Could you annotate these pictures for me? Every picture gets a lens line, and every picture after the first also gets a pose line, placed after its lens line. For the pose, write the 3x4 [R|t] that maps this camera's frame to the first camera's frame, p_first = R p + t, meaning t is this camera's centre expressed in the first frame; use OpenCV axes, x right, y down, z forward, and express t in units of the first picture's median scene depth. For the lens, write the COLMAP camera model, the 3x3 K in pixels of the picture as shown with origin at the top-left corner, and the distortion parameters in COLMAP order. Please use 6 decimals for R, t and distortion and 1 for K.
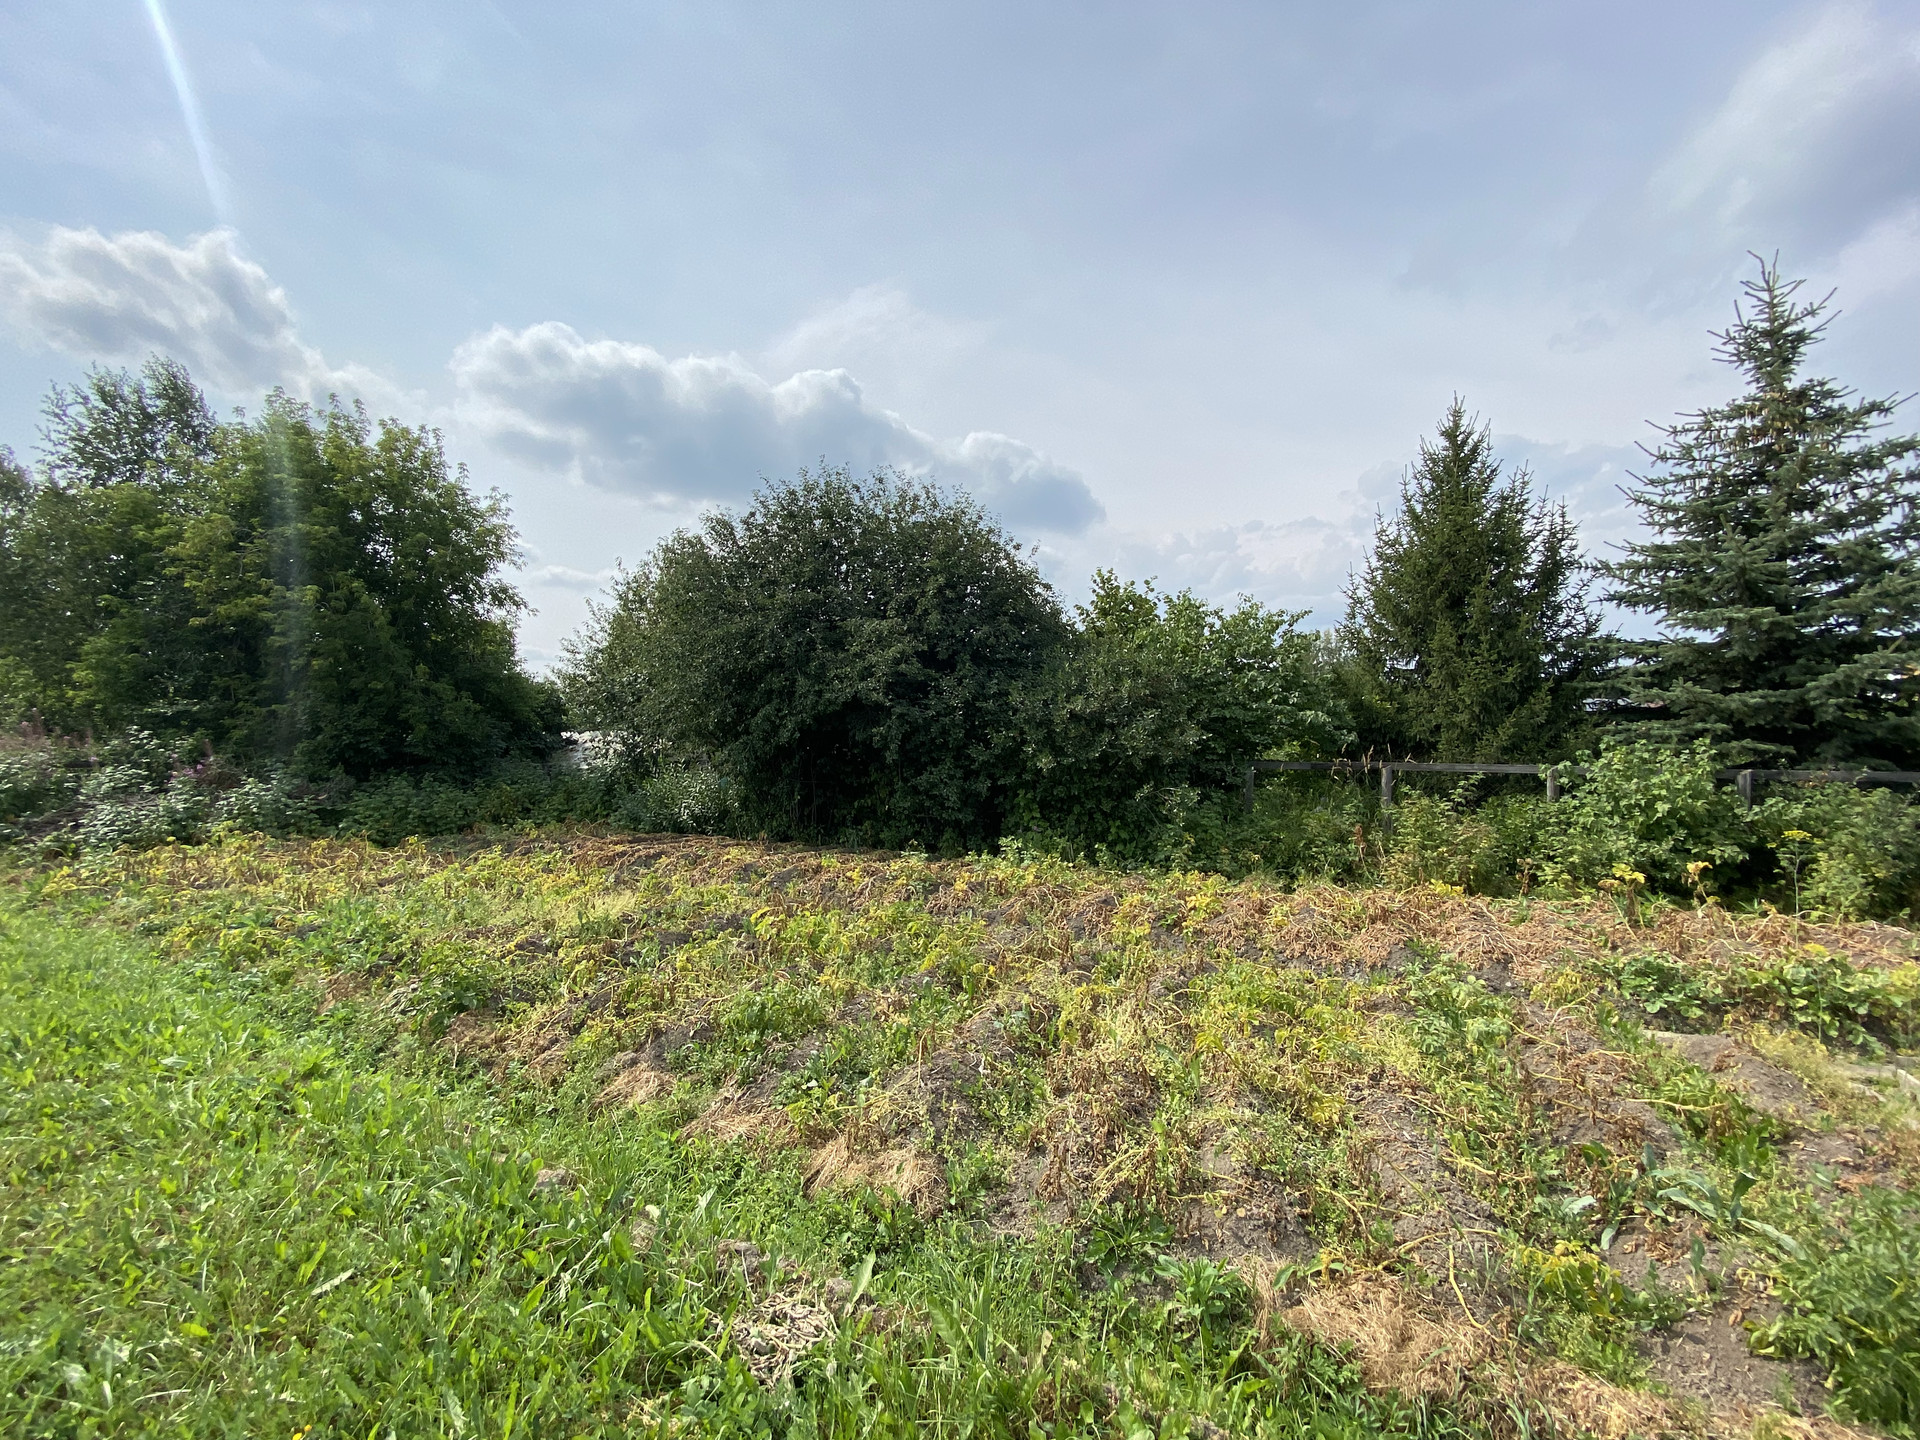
lens RADIAL K [[781.4, 0, 964.7], [0, 781.4, 720.9], [0, 0, 1]] dist [0.025954, -0.022449]
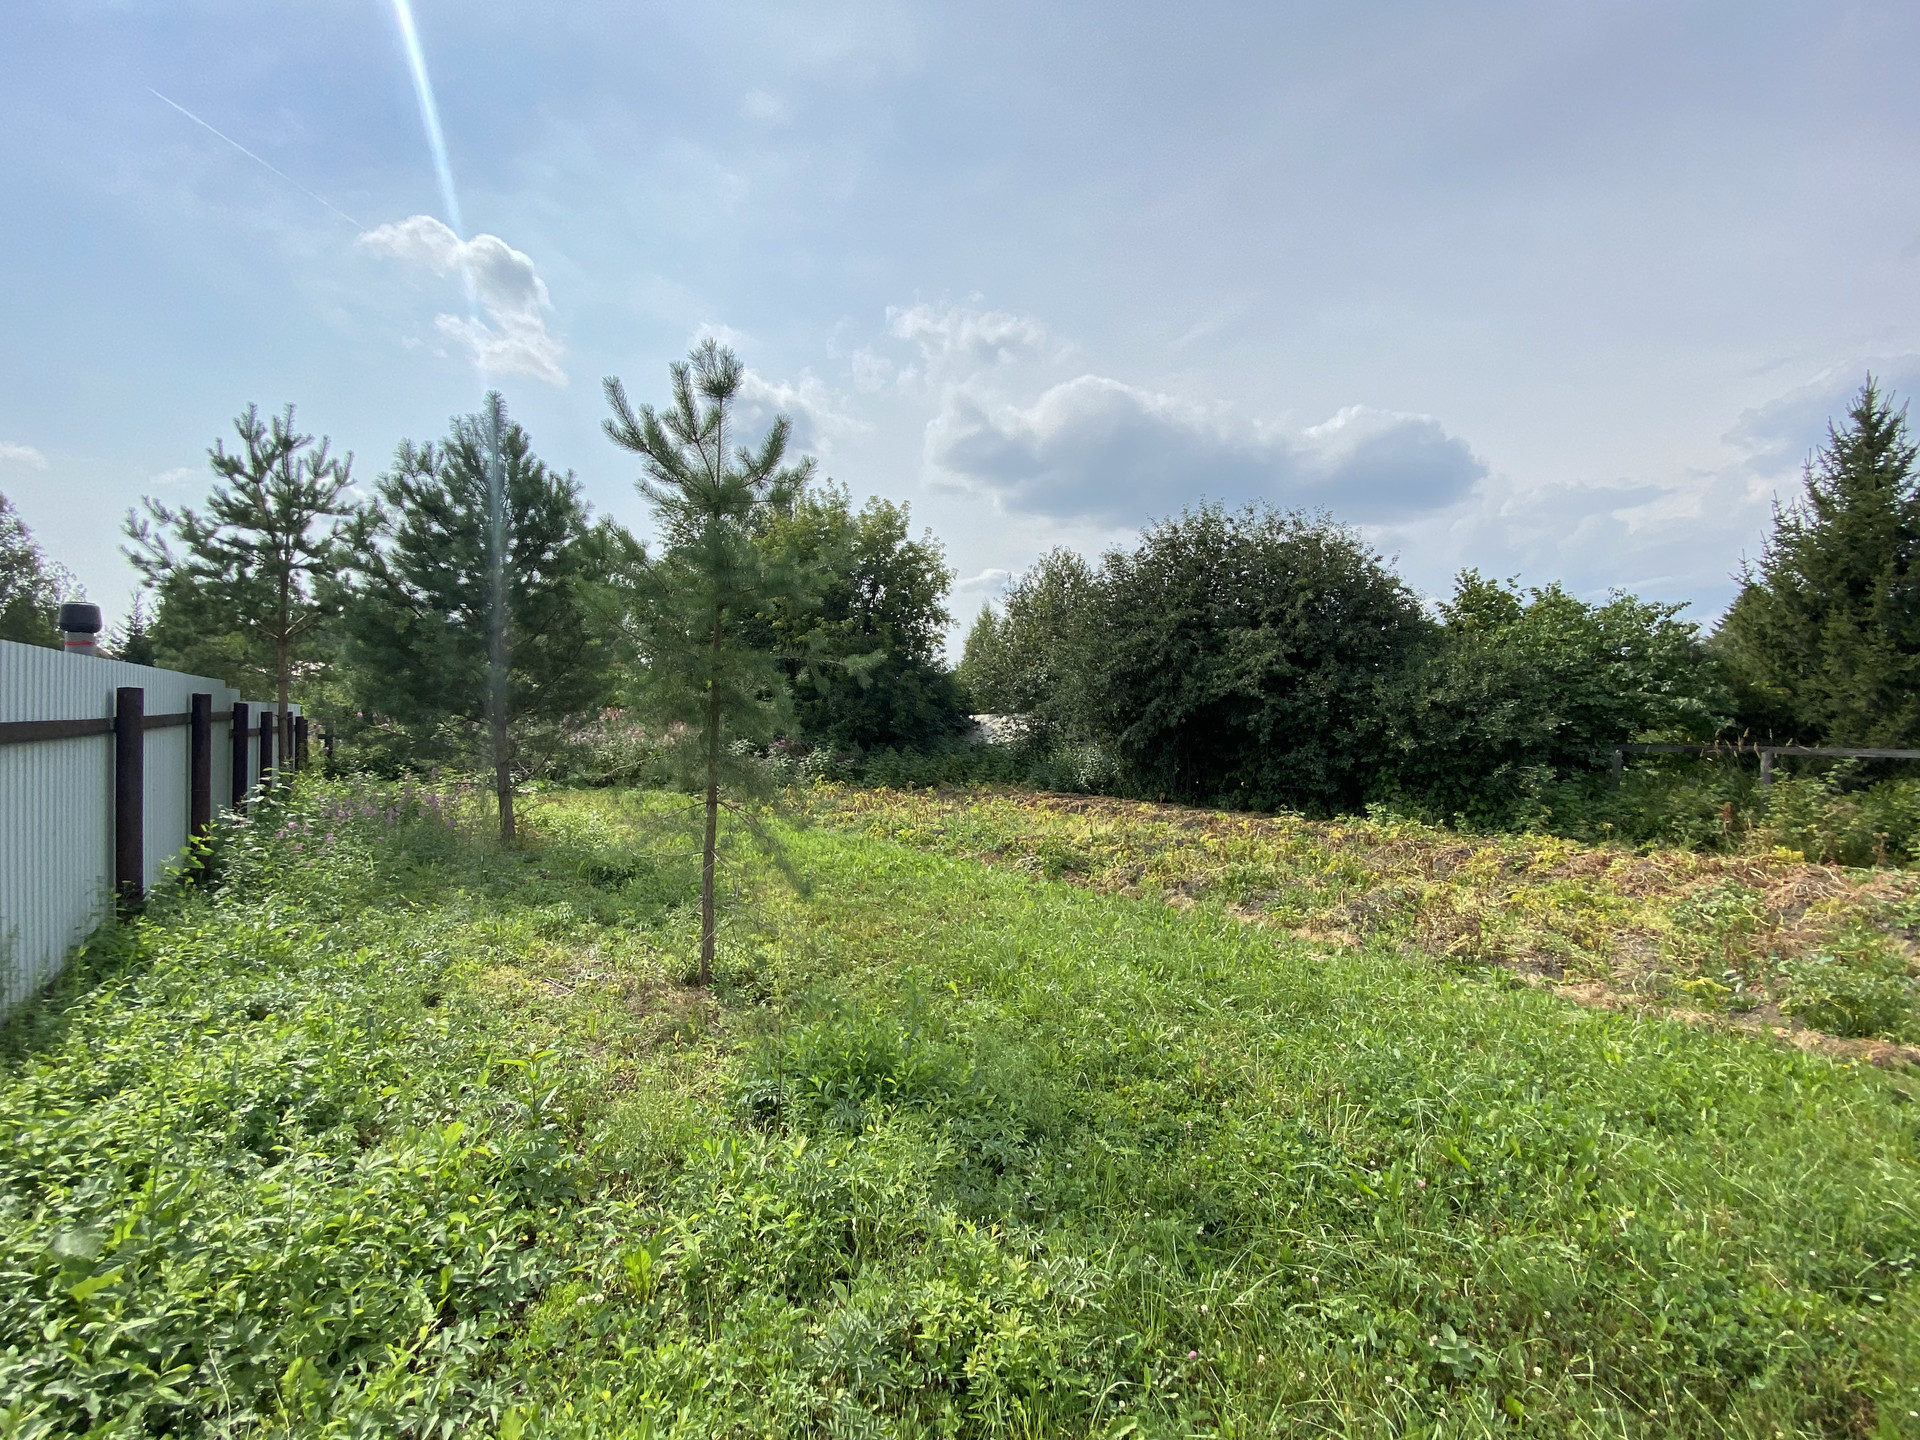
lens RADIAL K [[765.7, 0, 965.8], [0, 765.7, 726.2], [0, 0, 1]] dist [0.012062, -0.017479]
pose [[0.922293, 0.000956, -0.386491, -0.065023], [0.013636, 0.999294, 0.035011, -0.024530], [0.386252, -0.037560, 0.921628, -0.347577]]
